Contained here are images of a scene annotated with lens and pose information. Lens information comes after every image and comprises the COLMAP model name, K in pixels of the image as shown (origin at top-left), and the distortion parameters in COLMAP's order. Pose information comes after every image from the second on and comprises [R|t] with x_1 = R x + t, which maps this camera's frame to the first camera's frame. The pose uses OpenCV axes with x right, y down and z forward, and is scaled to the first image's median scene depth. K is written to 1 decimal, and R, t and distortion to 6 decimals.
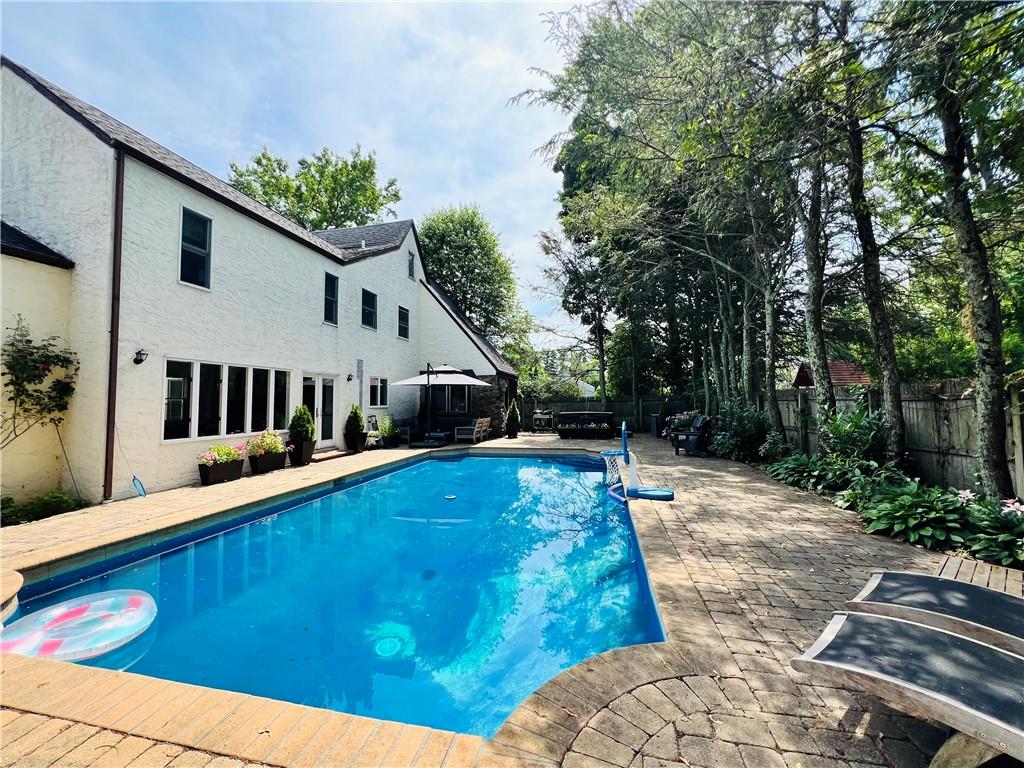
lens RADIAL K [[408.3, 0, 509.8], [0, 408.3, 382.3], [0, 0, 1]] dist [-0.002935, 0.000931]
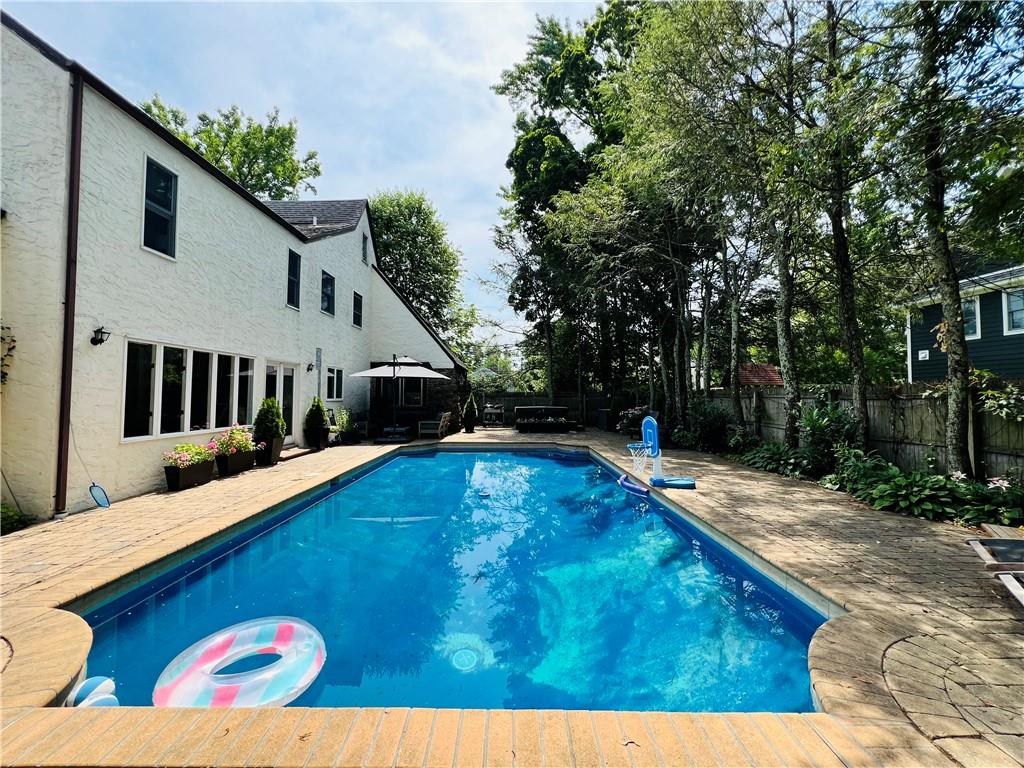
lens RADIAL K [[408.3, 0, 508.2], [0, 408.3, 381.7], [0, 0, 1]] dist [-0.002935, 0.000931]
pose [[0.977840, 0.019004, 0.208489, -0.225079], [-0.021628, 0.999713, 0.010311, 0.001853], [-0.208233, -0.014592, 0.977970, 0.028062]]
